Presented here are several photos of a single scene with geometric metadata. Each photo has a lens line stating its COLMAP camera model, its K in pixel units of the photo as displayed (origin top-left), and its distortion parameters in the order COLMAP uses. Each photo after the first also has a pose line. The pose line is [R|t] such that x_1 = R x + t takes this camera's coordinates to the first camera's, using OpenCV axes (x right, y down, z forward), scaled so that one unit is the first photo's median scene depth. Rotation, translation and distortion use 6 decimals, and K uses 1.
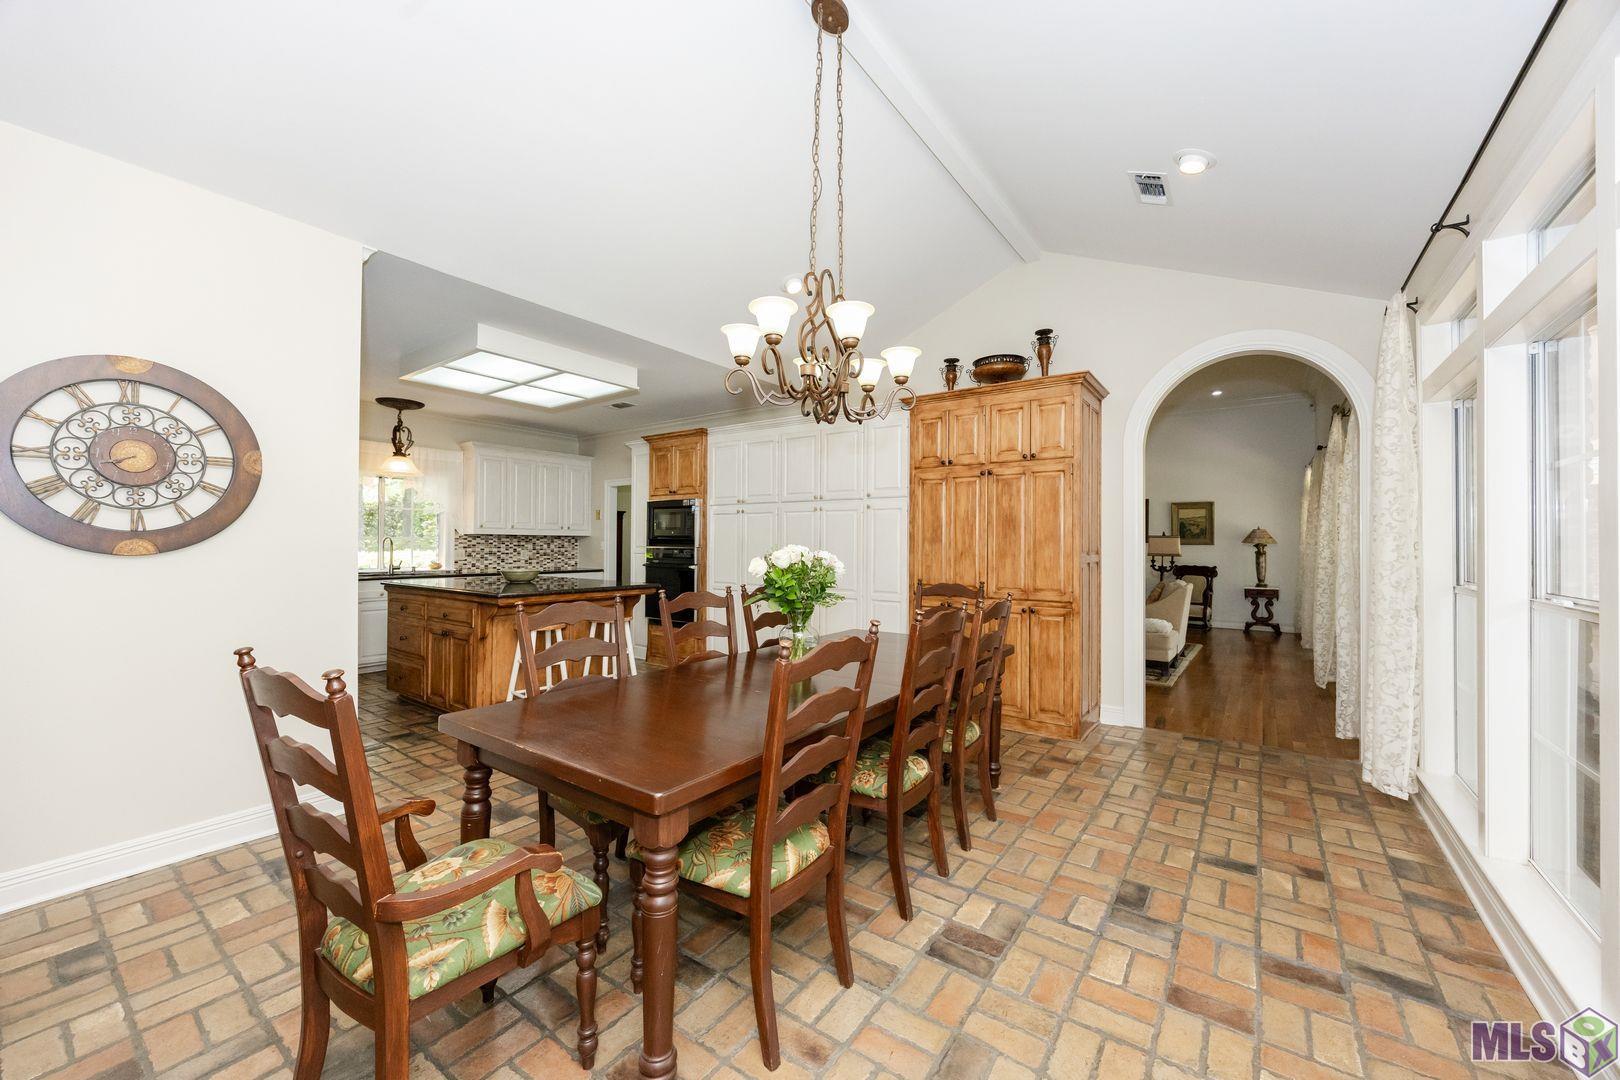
lens RADIAL K [[631.5, 0, 819.2], [0, 631.5, 528.3], [0, 0, 1]] dist [-0.001484, -0.000874]
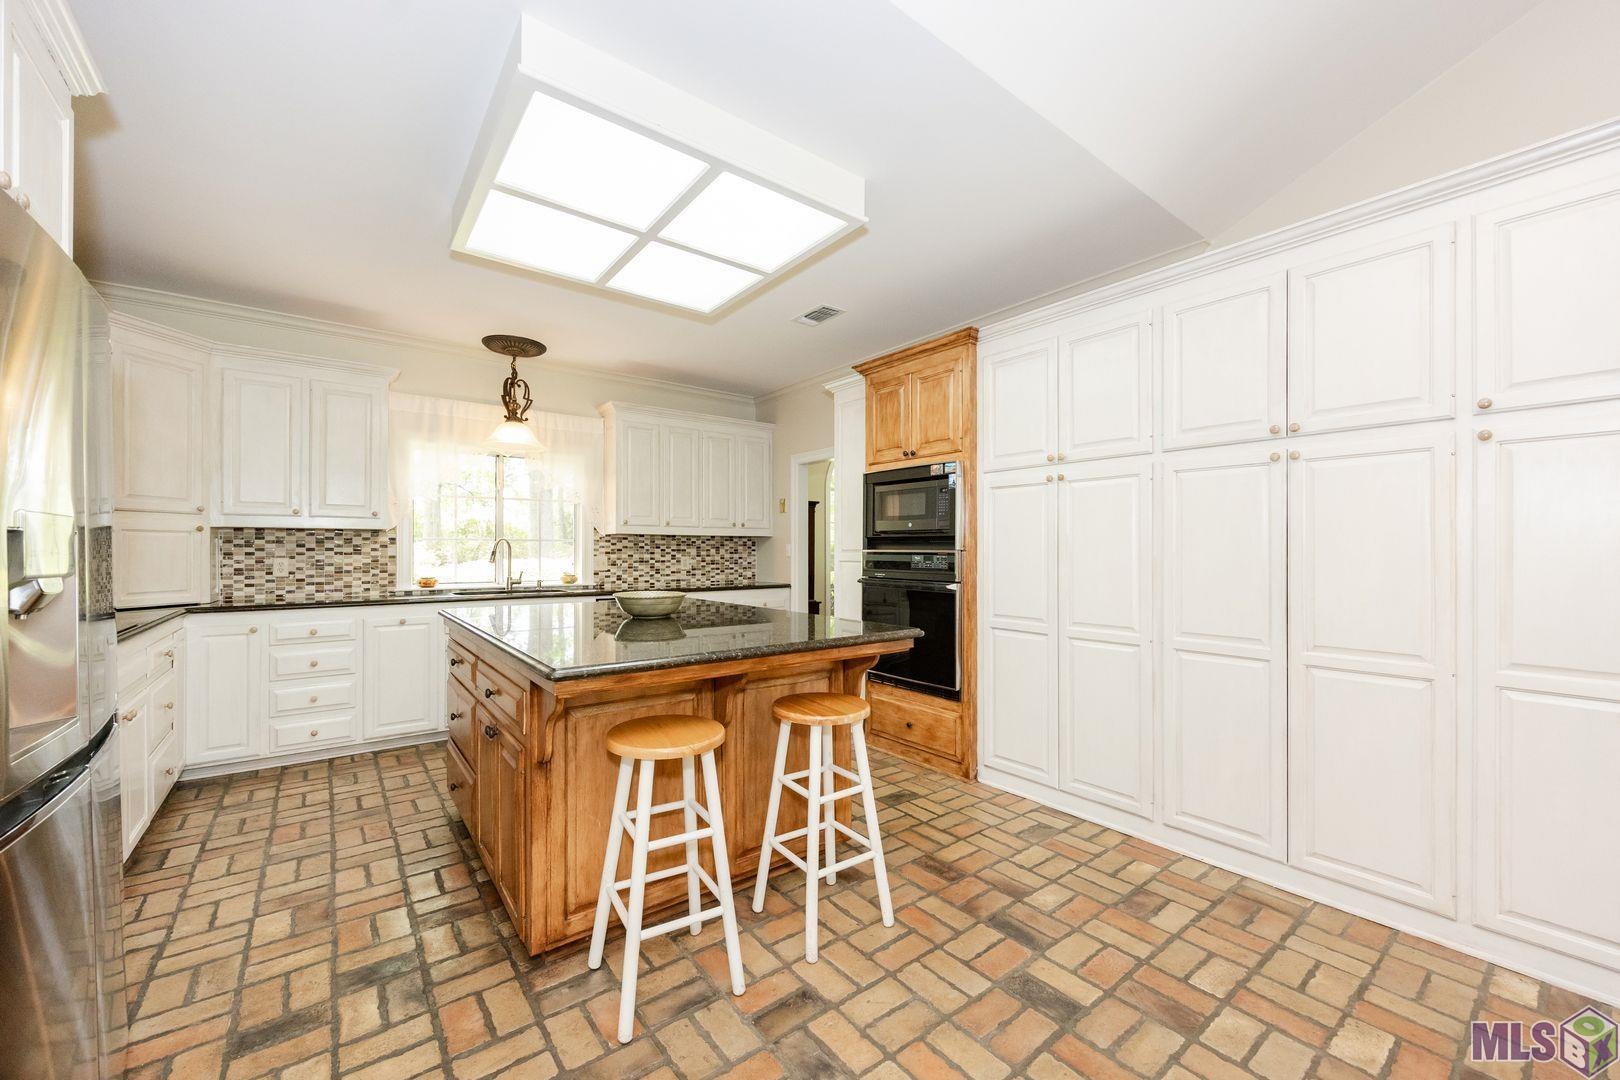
lens RADIAL K [[631.5, 0, 814.2], [0, 631.5, 537.1], [0, 0, 1]] dist [-0.001484, -0.000874]
pose [[0.962327, -0.009691, -0.271722, -0.159393], [0.009996, 0.999950, -0.000262, 0.016867], [0.271710, -0.002464, 0.962376, 0.424106]]
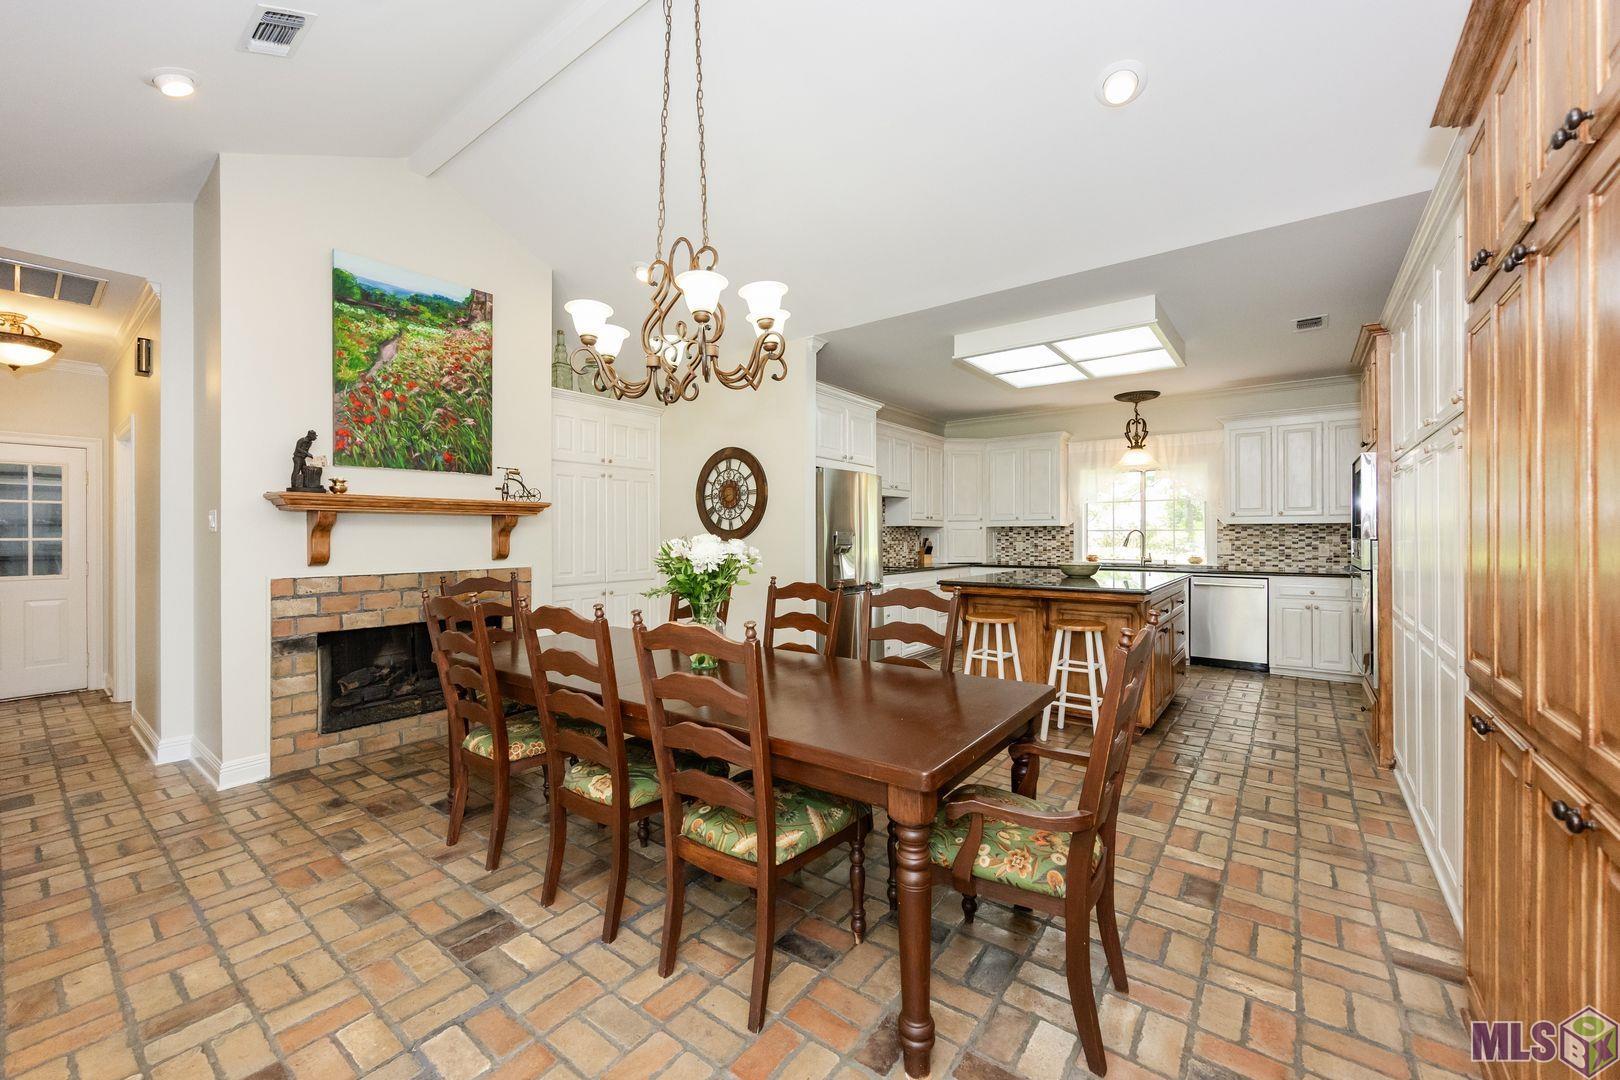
lens RADIAL K [[631.5, 0, 767.8], [0, 631.5, 534.4], [0, 0, 1]] dist [-0.001484, -0.000874]
pose [[-0.068335, -0.004842, -0.997651, 0.382051], [0.025314, 0.999658, -0.006585, 0.013986], [0.997341, -0.025705, -0.068189, 0.487110]]
